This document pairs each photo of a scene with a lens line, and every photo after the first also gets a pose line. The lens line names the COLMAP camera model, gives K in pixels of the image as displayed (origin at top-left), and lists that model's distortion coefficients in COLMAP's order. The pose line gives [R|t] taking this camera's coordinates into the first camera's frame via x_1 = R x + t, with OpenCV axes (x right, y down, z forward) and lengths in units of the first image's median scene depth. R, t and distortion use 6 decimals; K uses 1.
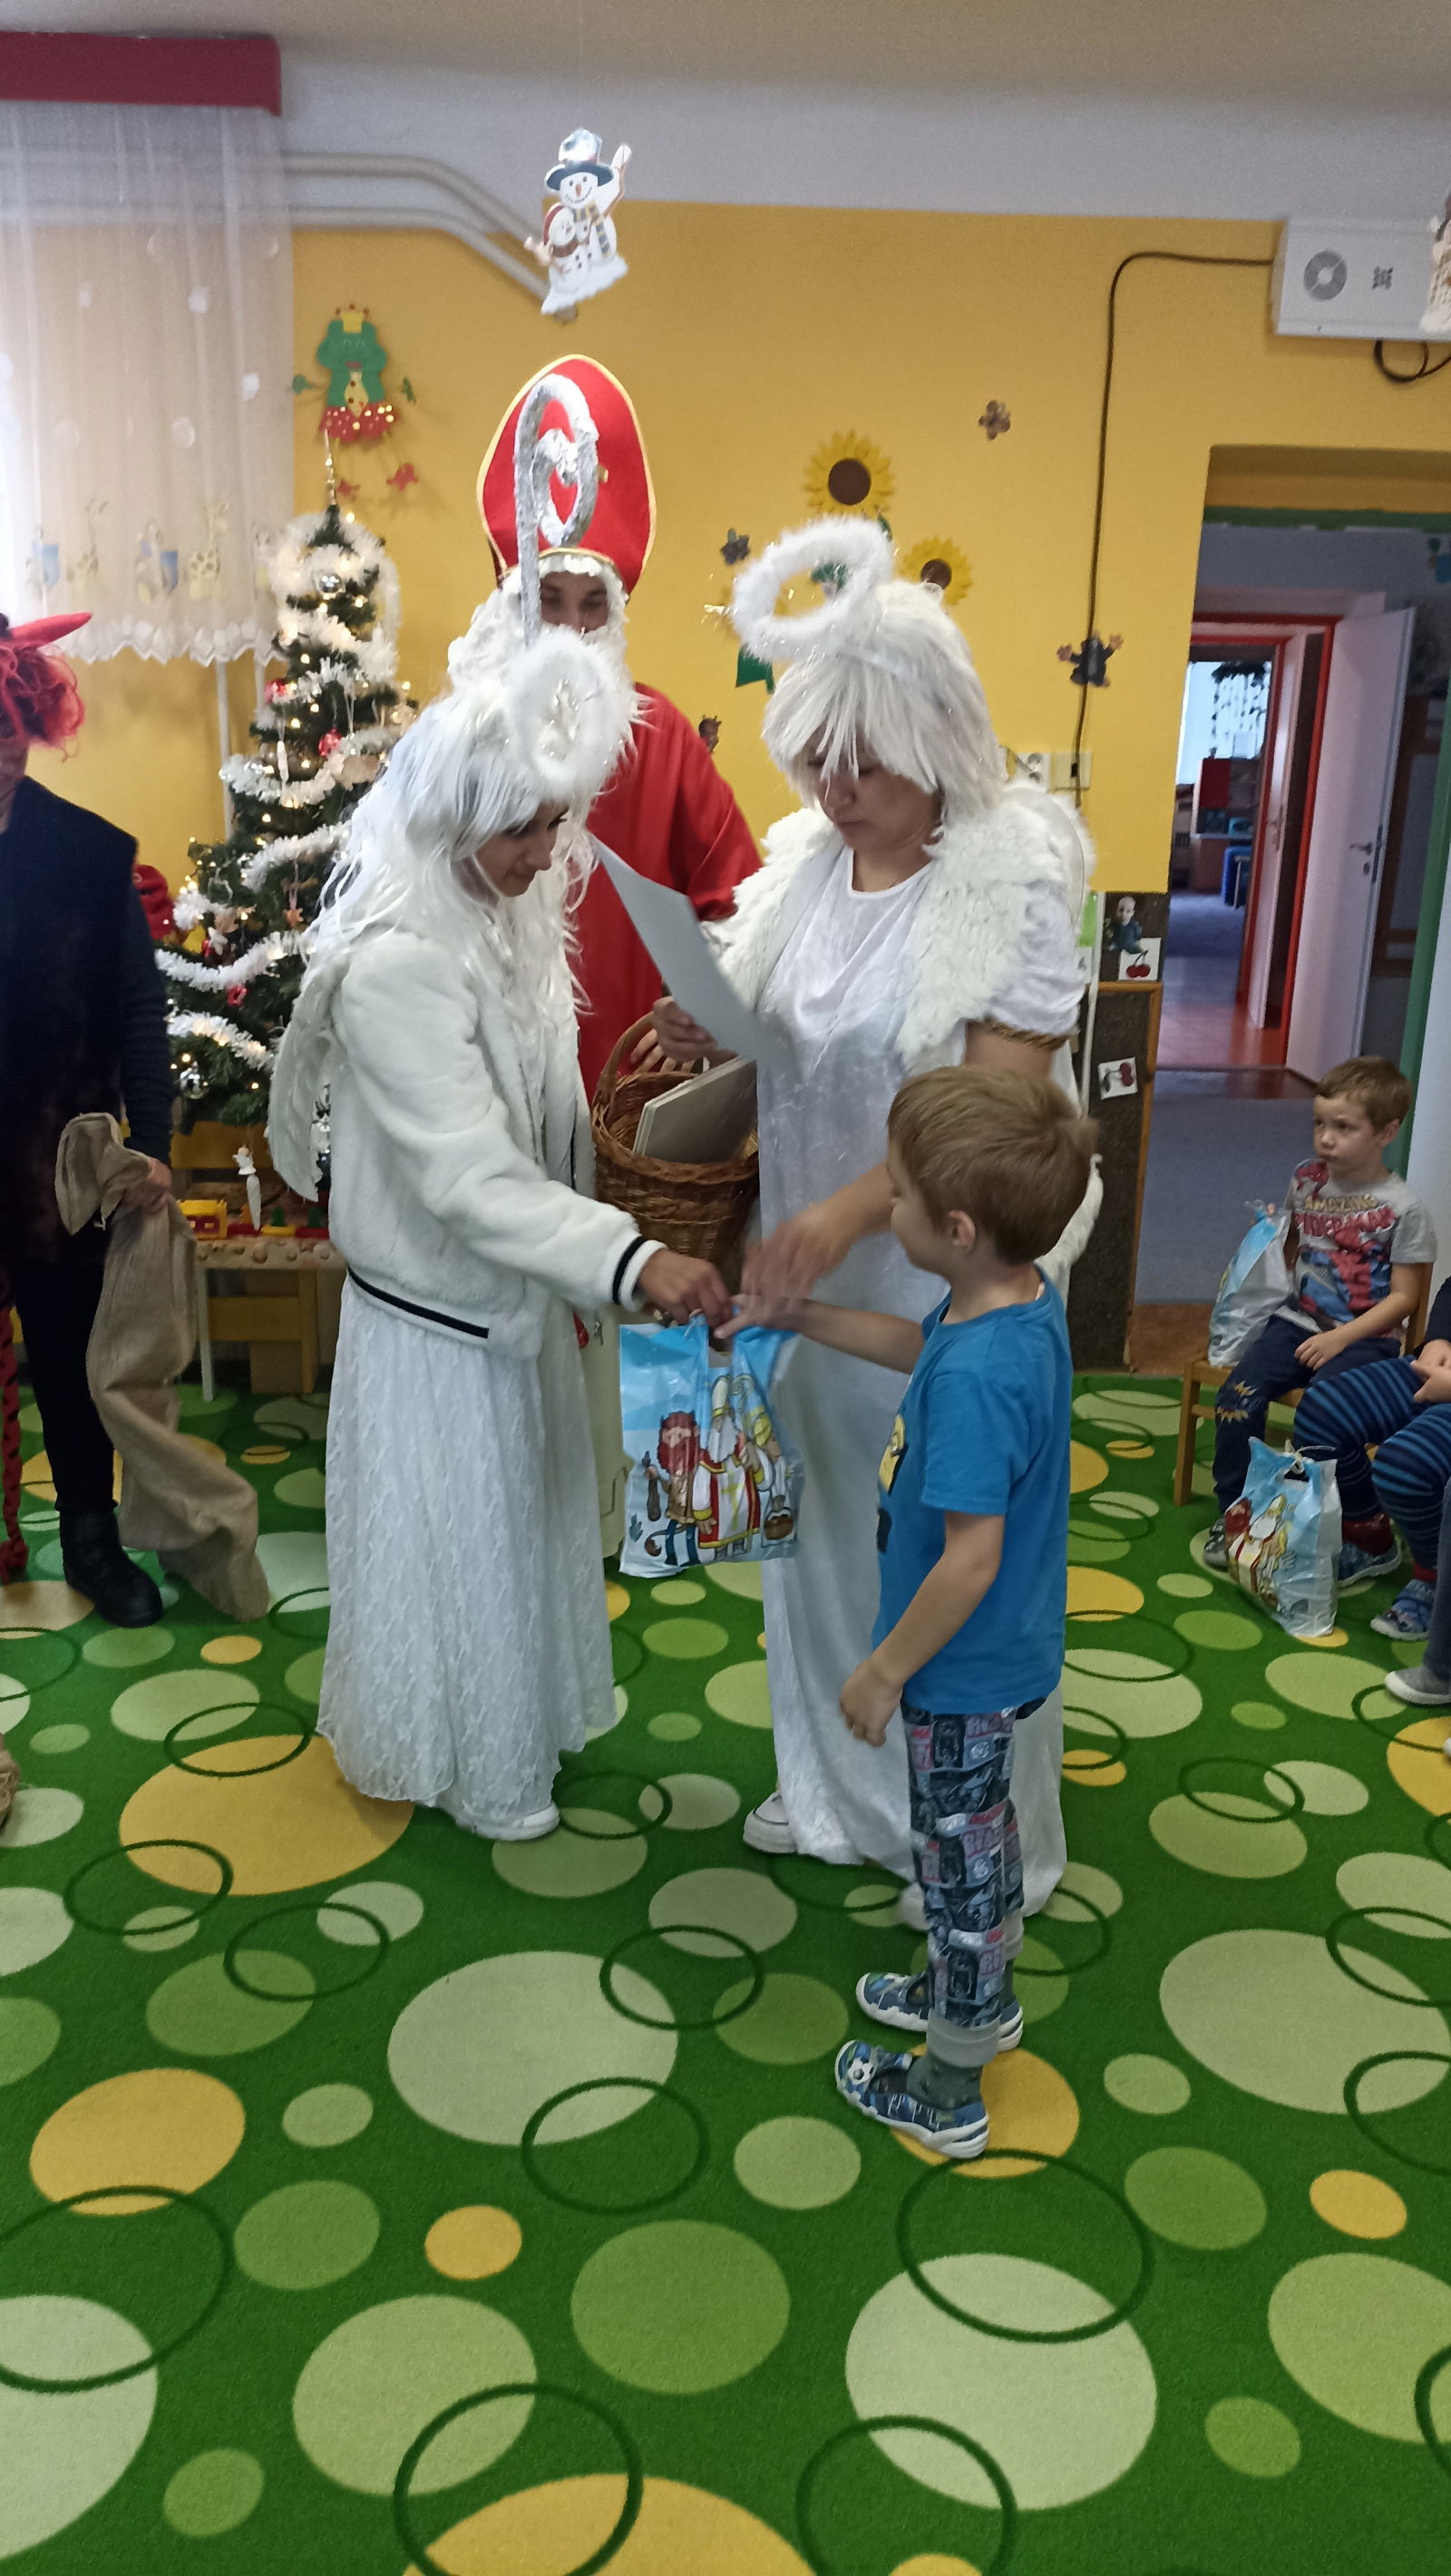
lens RADIAL K [[1892.4, 0, 714.0], [0, 1892.4, 1292.0], [0, 0, 1]] dist [0.086856, -0.099944]
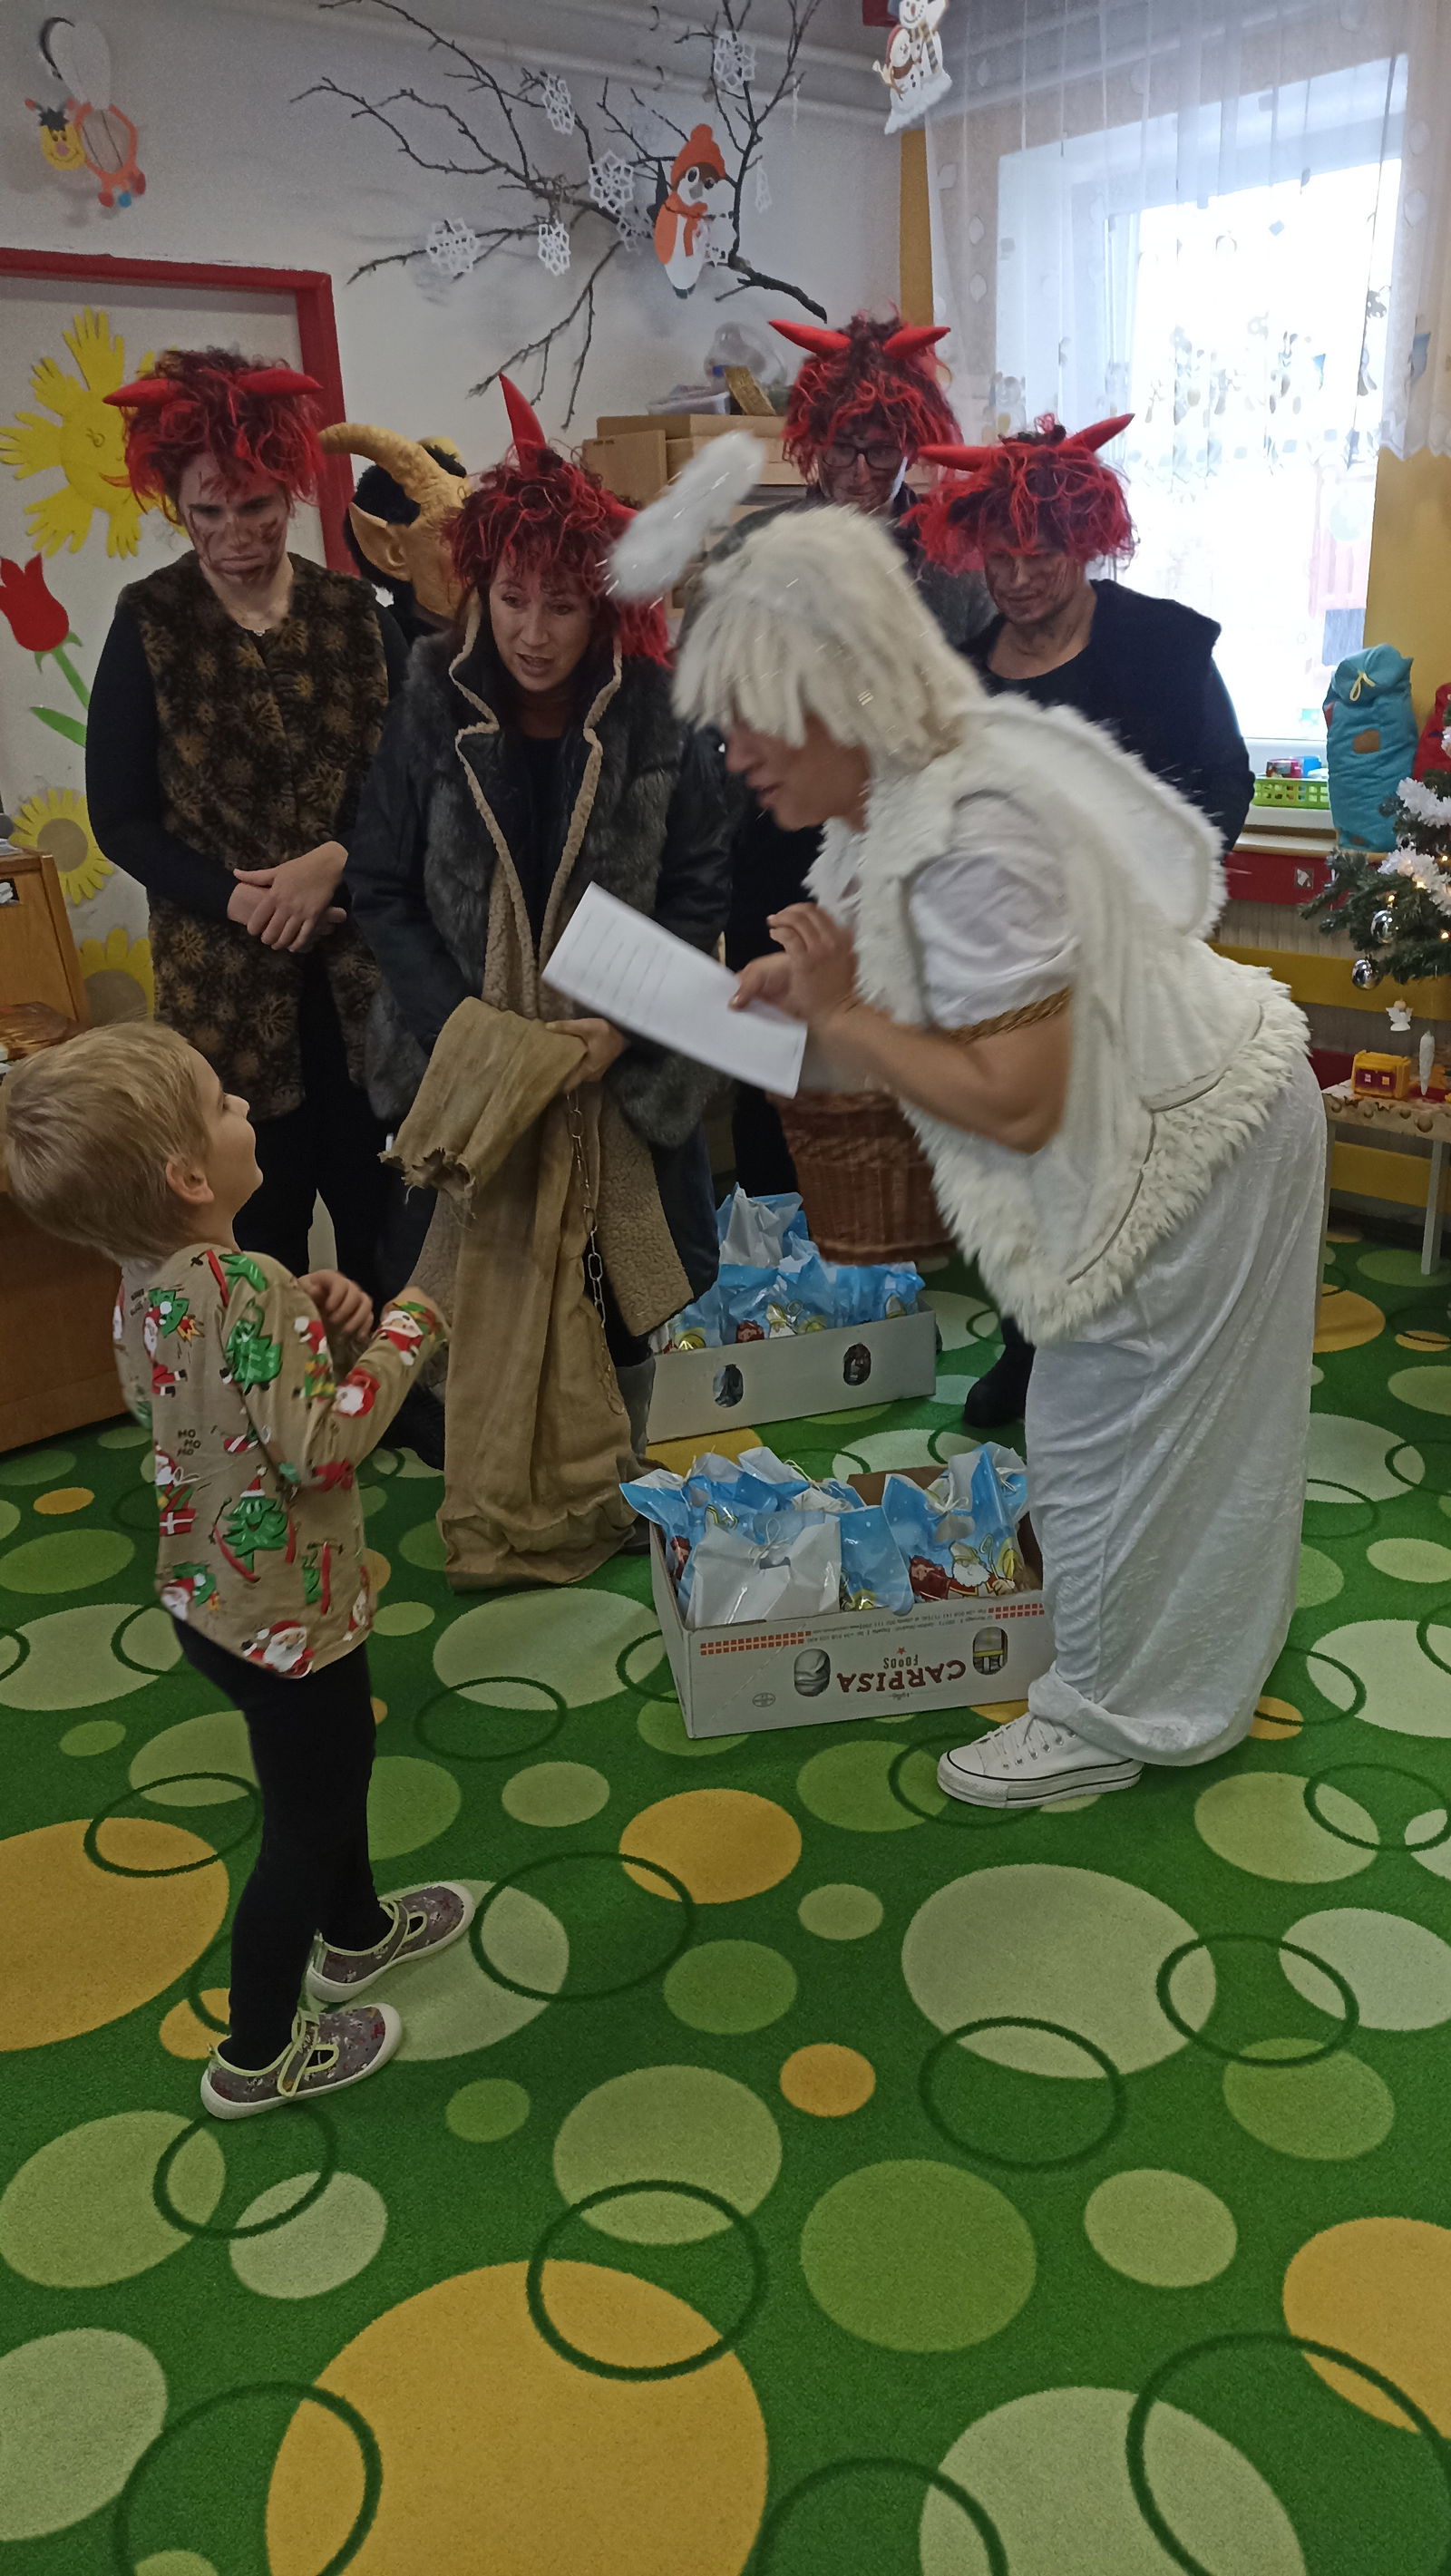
lens RADIAL K [[1892.4, 0, 718.9], [0, 1892.4, 1282.4], [0, 0, 1]] dist [0.086856, -0.099944]
pose [[0.610177, 0.235847, -0.756347, 0.272453], [-0.174526, 0.971226, 0.162053, -0.035357], [0.772803, 0.033122, 0.633781, 0.166336]]
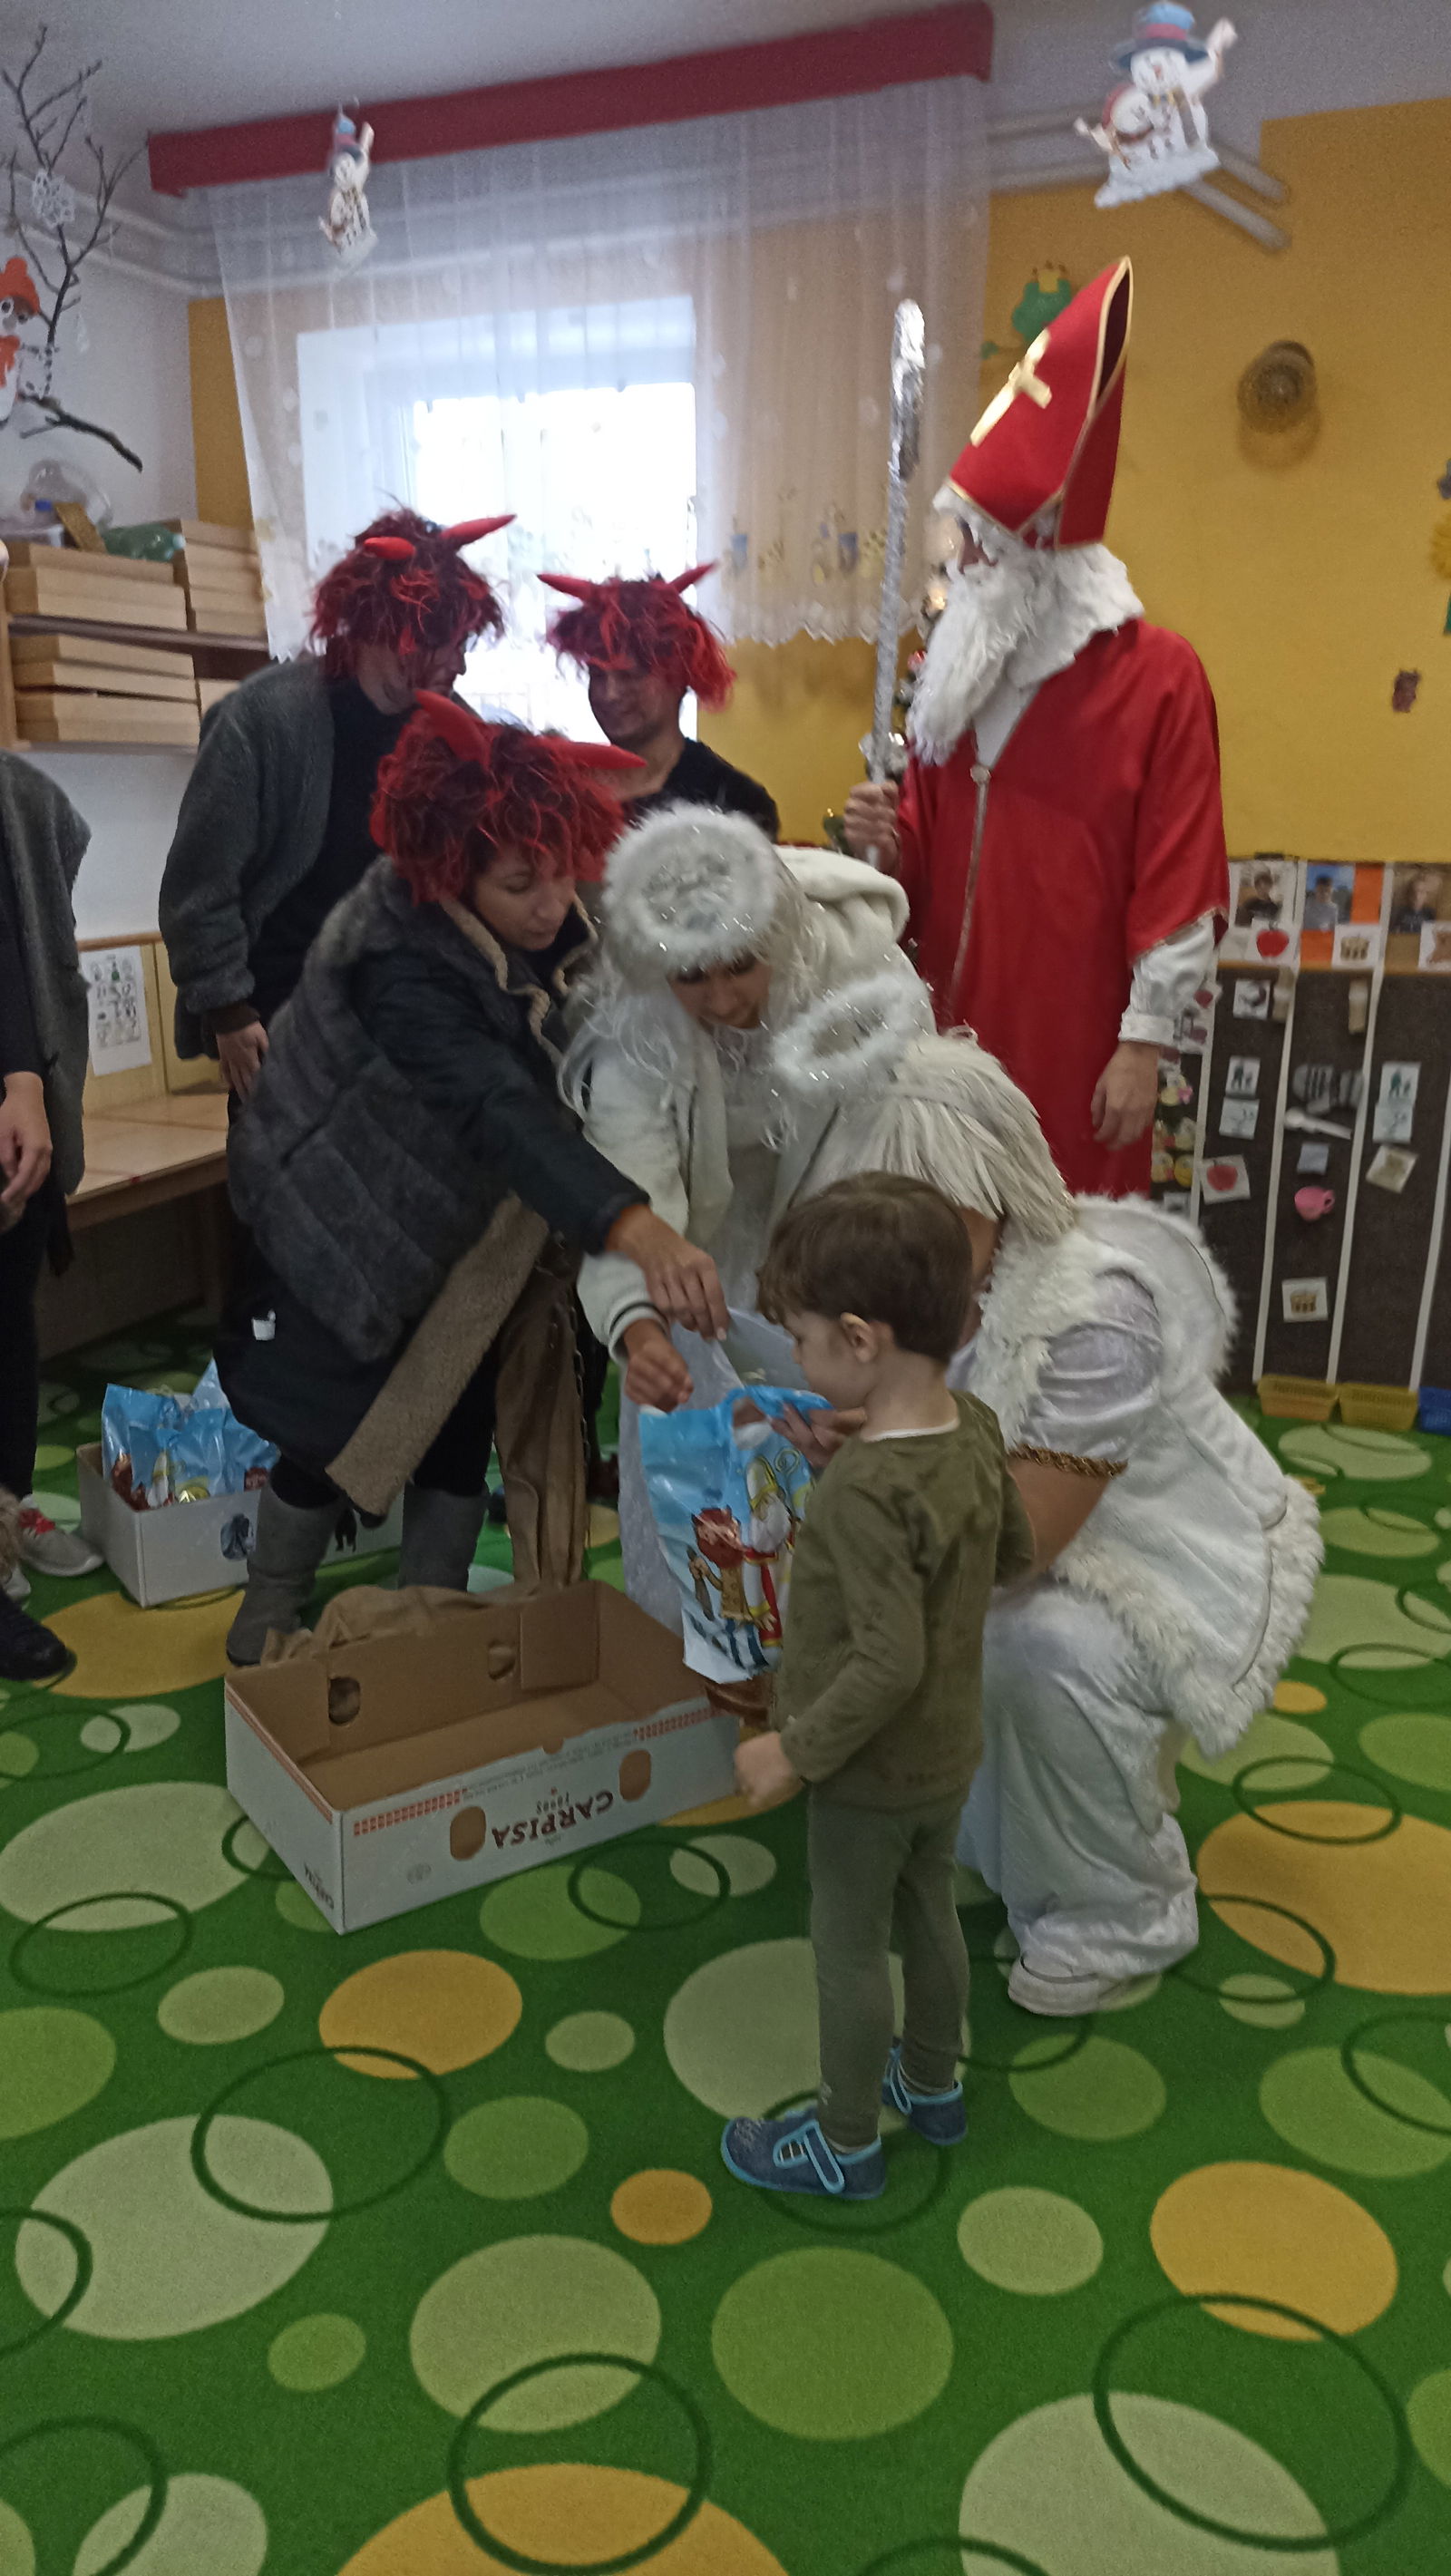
lens RADIAL K [[1892.4, 0, 723.2], [0, 1892.4, 1281.9], [0, 0, 1]] dist [0.086856, -0.099944]
pose [[0.895700, 0.099763, -0.433324, 0.147051], [-0.108981, 0.994037, 0.003587, 0.016507], [0.431098, 0.044011, 0.901231, 0.071827]]
